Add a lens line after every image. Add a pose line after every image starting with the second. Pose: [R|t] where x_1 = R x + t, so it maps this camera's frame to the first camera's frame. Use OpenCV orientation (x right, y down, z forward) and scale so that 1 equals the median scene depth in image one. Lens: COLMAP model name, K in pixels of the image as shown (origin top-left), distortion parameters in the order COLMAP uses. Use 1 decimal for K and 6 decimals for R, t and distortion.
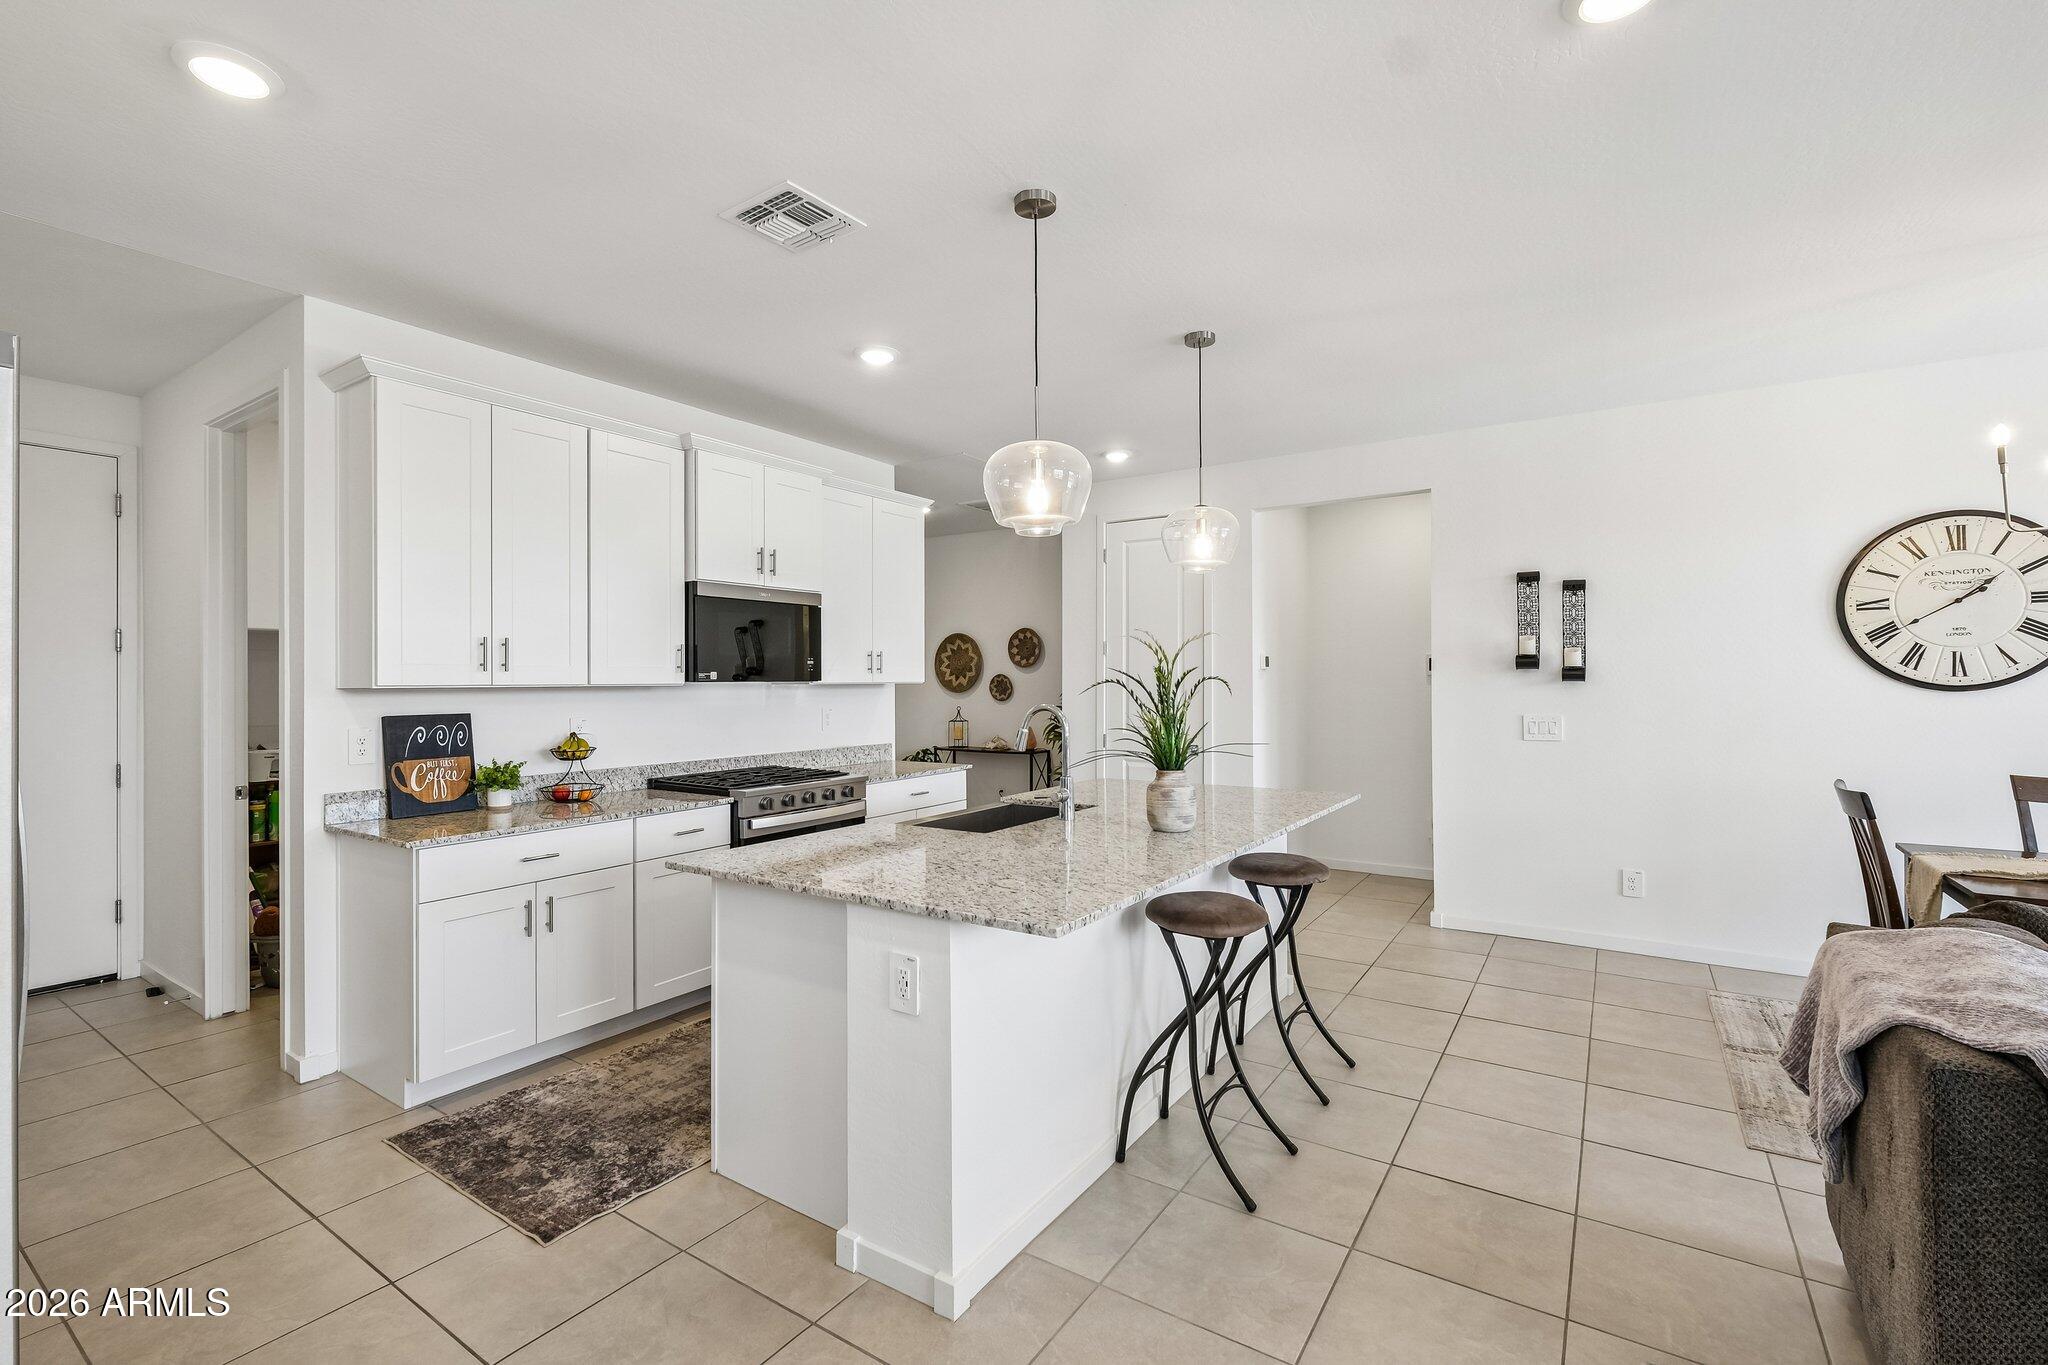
lens RADIAL K [[891.6, 0, 1020.1], [0, 891.6, 674.4], [0, 0, 1]] dist [0.000002, -0.000112]
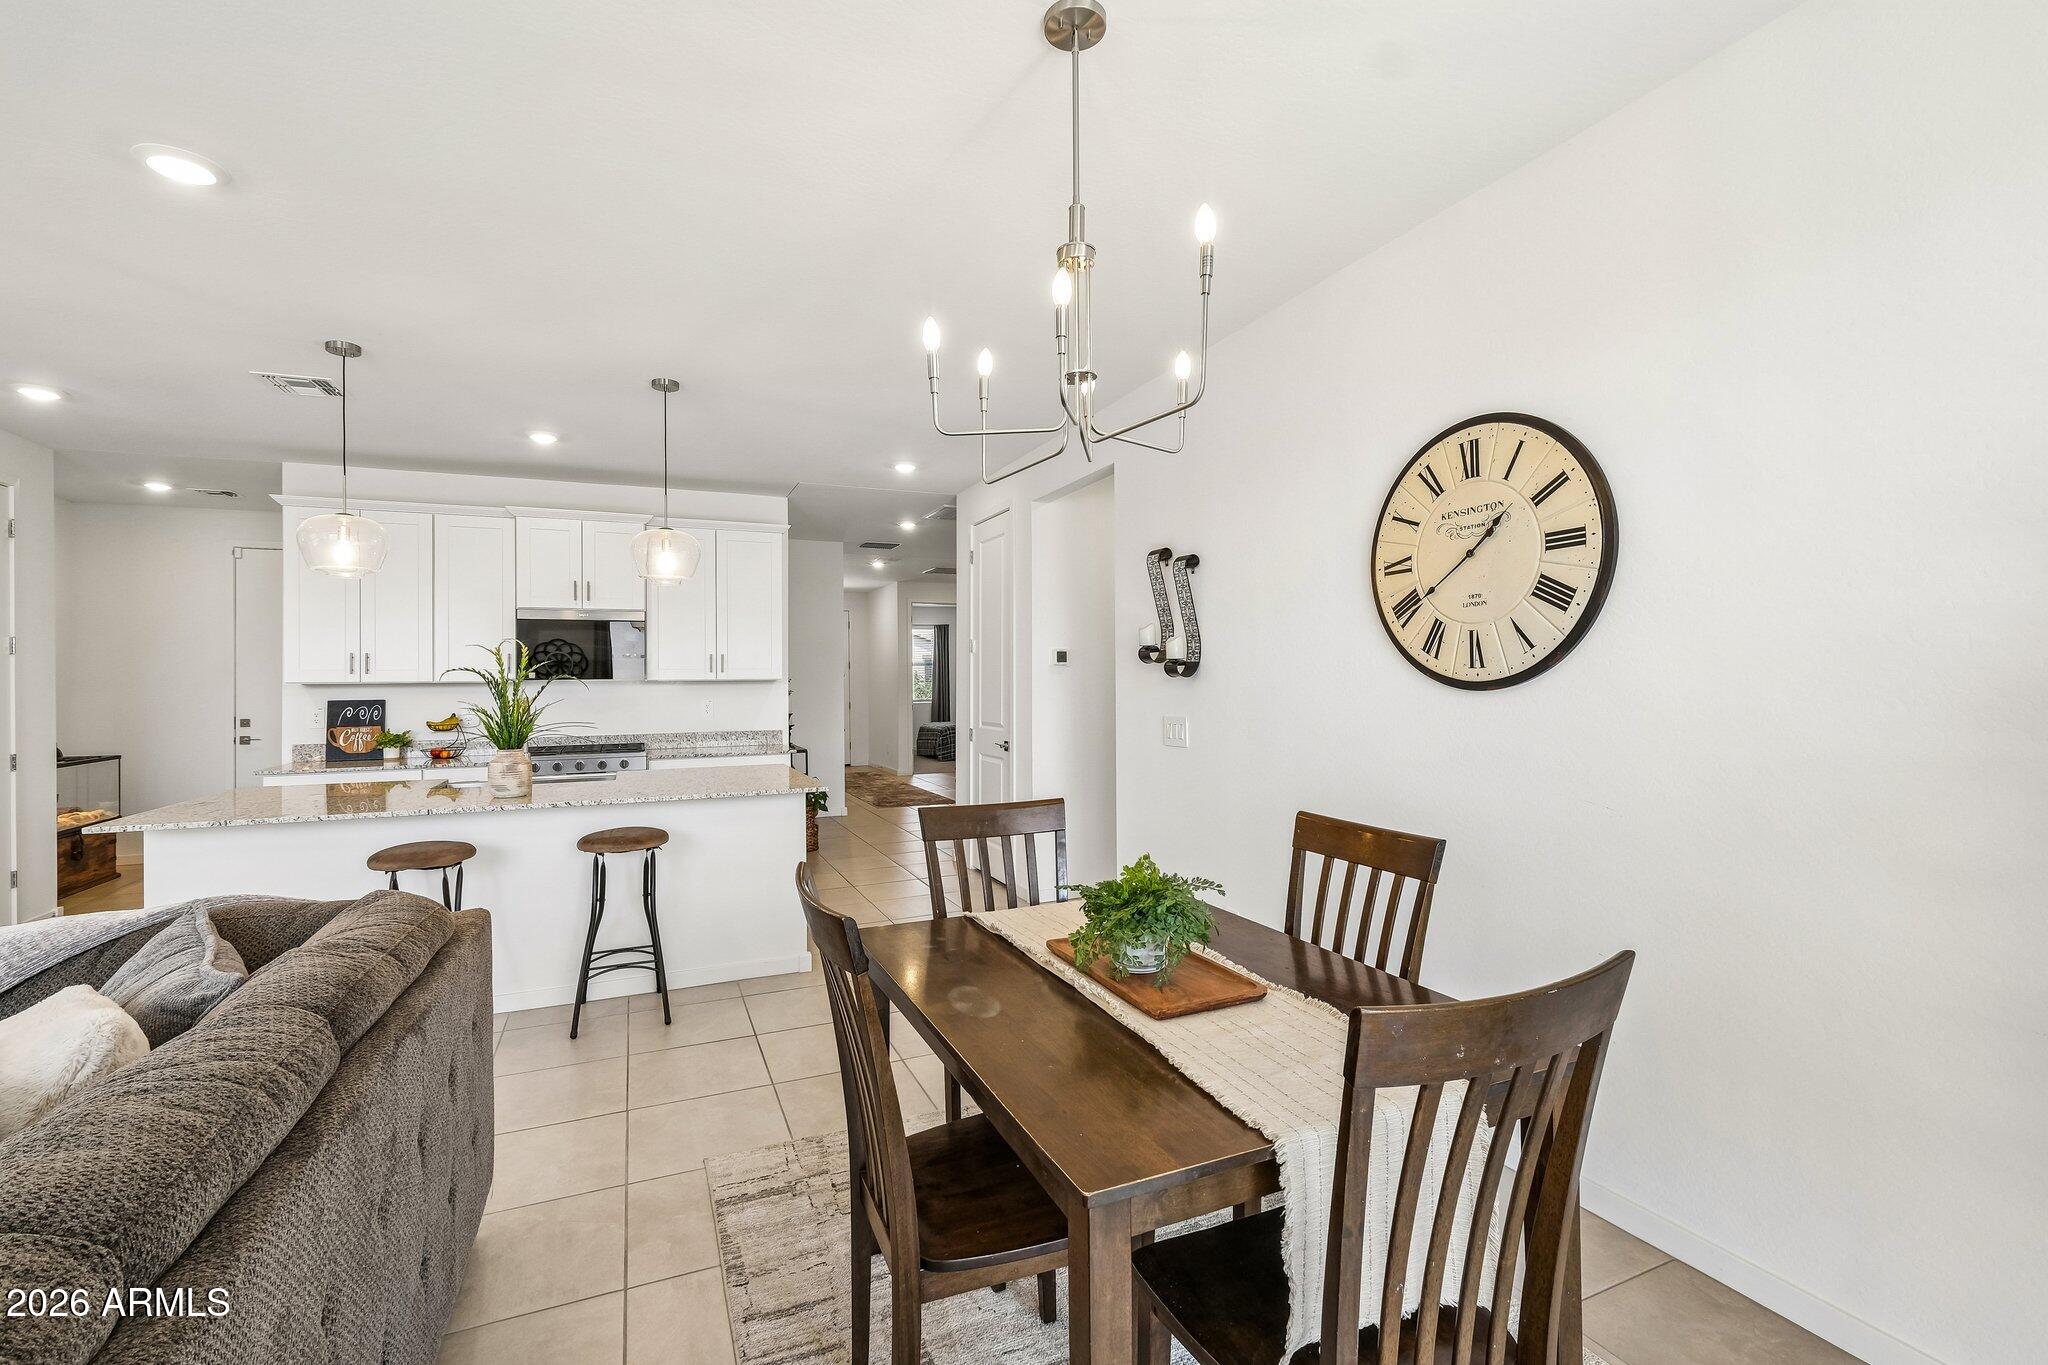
lens RADIAL K [[891.6, 0, 1020.1], [0, 891.6, 674.4], [0, 0, 1]] dist [0.000002, -0.000112]
pose [[0.835162, -0.005566, -0.549976, 1.151793], [0.008309, 0.999962, 0.002498, 0.002707], [0.549942, -0.006655, 0.835177, 0.263249]]
